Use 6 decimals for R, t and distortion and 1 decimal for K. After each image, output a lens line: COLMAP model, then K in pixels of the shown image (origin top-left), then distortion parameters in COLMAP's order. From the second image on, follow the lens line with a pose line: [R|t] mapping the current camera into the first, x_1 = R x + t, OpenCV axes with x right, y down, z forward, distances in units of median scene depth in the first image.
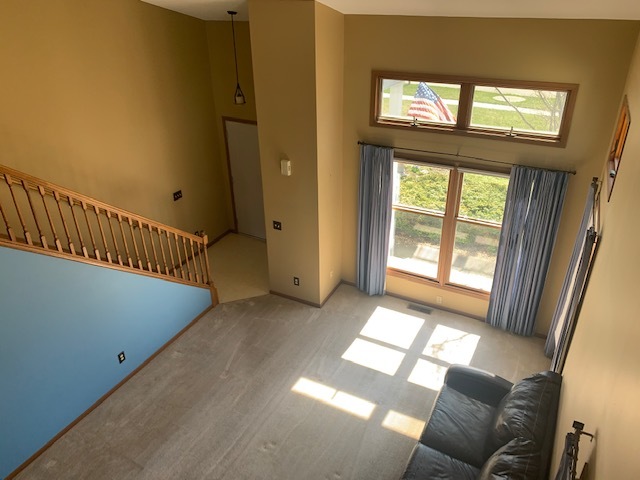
lens RADIAL K [[494.8, 0, 320.0], [0, 494.8, 240.0], [0, 0, 1]] dist [-0.005732, -0.001389]
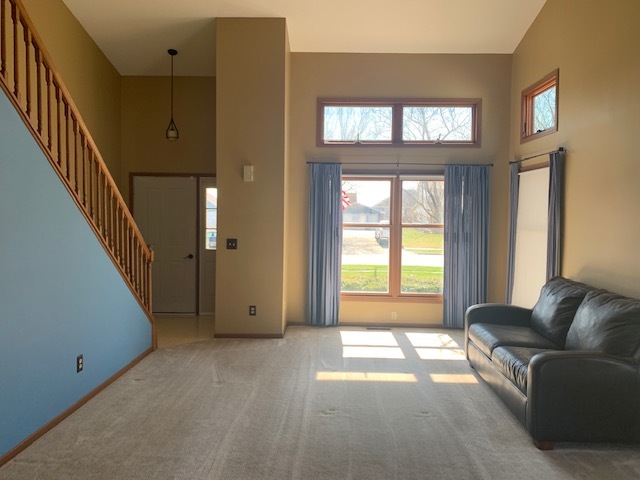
lens RADIAL K [[511.6, 0, 320.0], [0, 511.6, 240.0], [0, 0, 1]] dist [0.003282, -0.002141]
pose [[0.891331, 0.011400, 0.453210, -0.405586], [0.196269, 0.891441, -0.408426, 0.419506], [-0.408666, 0.452994, 0.792331, 0.202279]]
